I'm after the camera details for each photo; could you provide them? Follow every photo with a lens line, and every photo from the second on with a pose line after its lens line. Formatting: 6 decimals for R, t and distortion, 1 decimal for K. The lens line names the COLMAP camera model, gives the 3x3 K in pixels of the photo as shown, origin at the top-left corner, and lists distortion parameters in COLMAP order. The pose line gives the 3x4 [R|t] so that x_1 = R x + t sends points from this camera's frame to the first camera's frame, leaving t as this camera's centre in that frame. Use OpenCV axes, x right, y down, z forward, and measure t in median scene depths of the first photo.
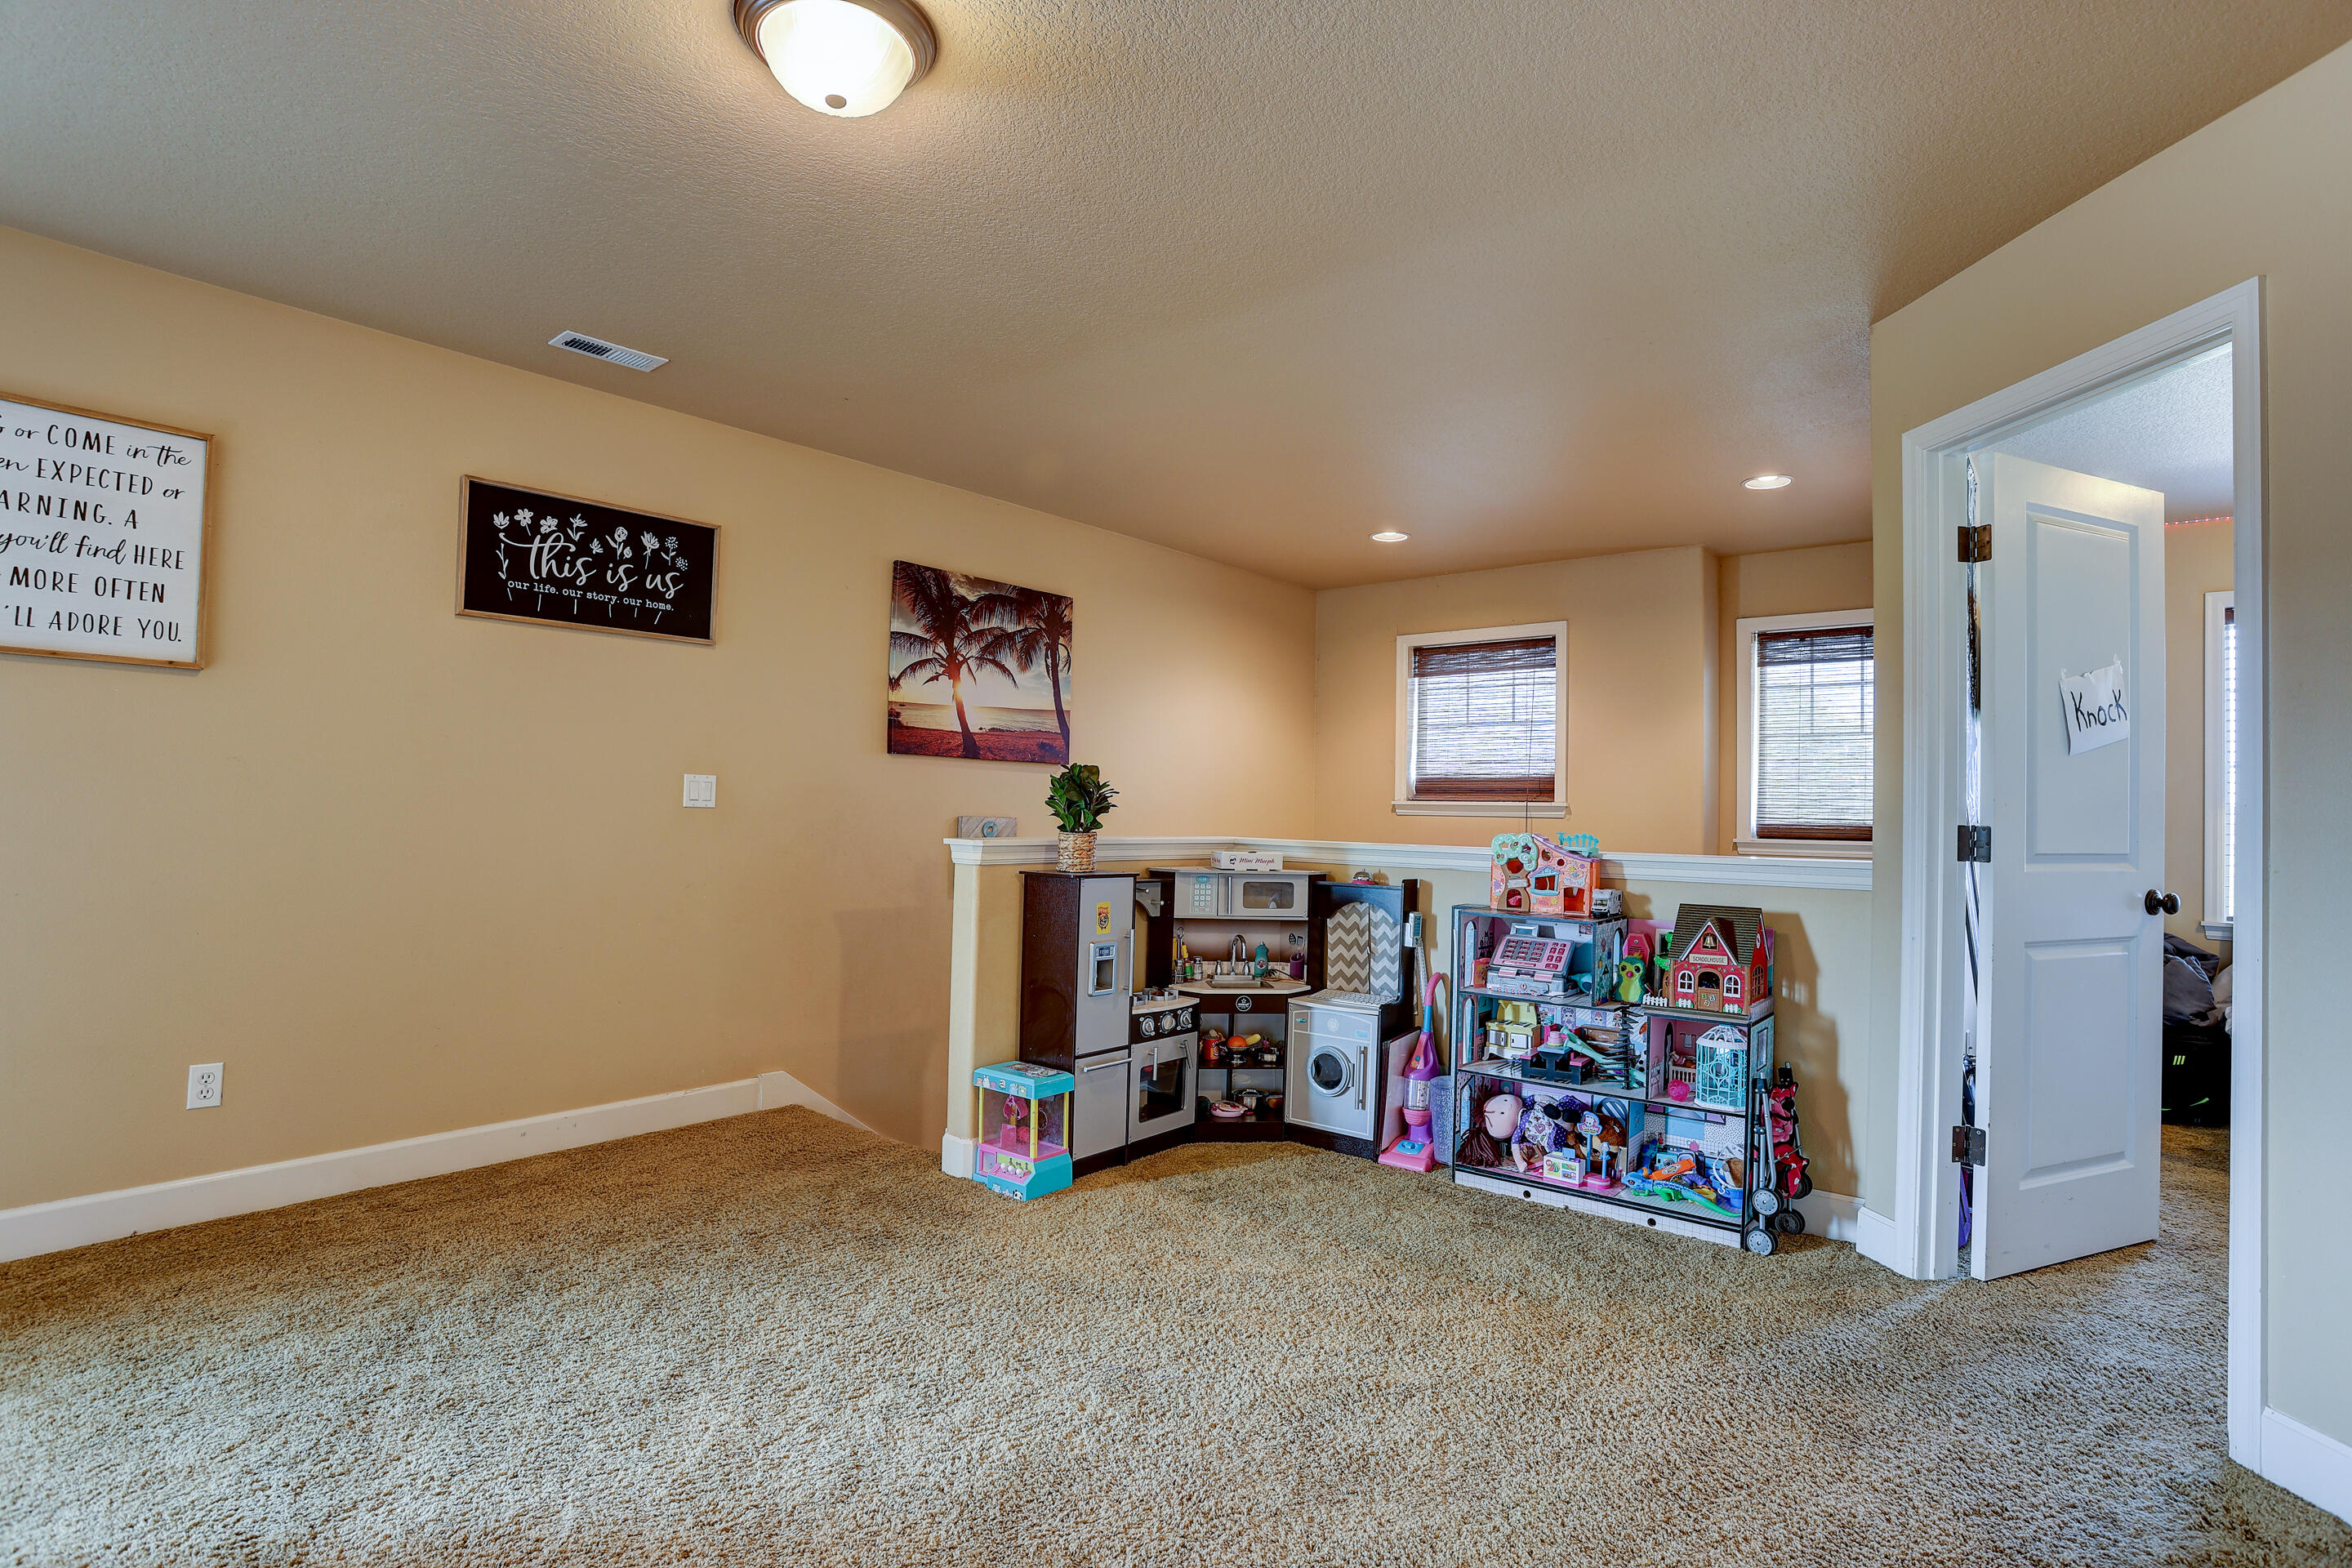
lens RADIAL K [[1163.1, 0, 1191.4], [0, 1163.1, 788.8], [0, 0, 1]] dist [-0.073126, 0.031083]
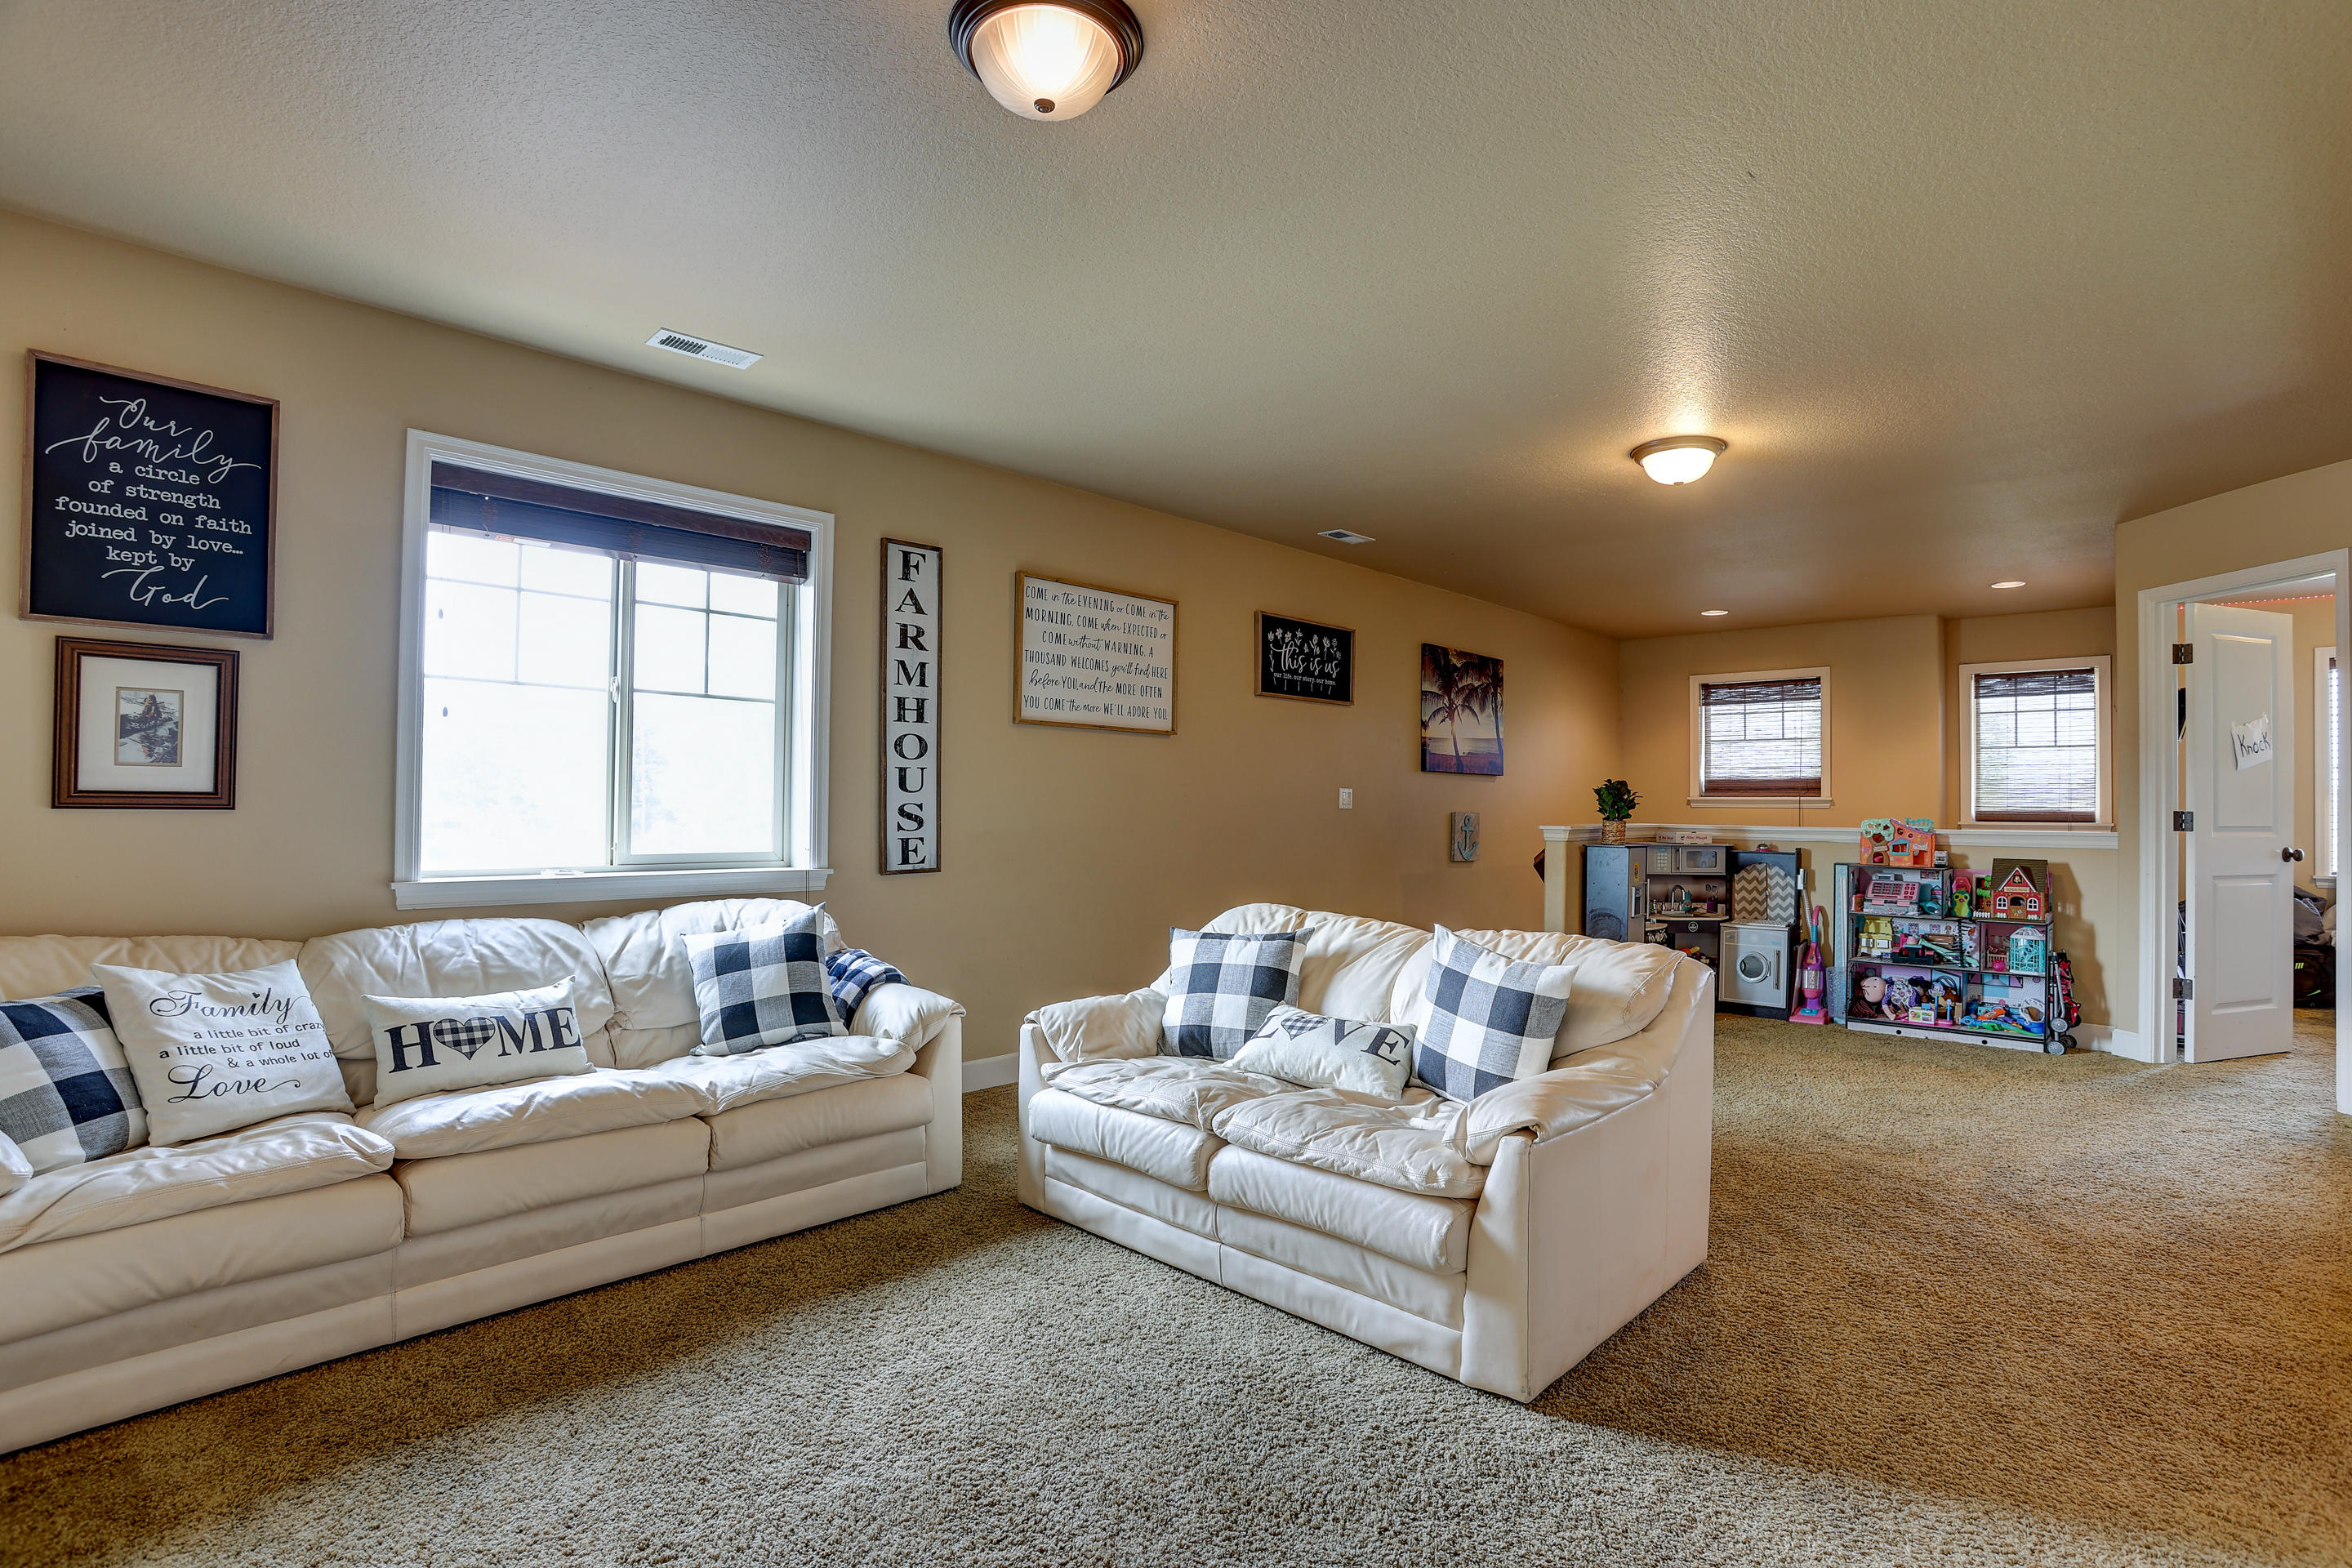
lens RADIAL K [[1157.5, 0, 1224.0], [0, 1157.5, 788.9], [0, 0, 1]] dist [-0.037110, 0.020753]
pose [[0.999686, -0.011449, -0.022275, -0.621950], [0.011591, 0.999913, 0.006232, -0.025094], [0.022202, -0.006488, 0.999732, -0.664463]]
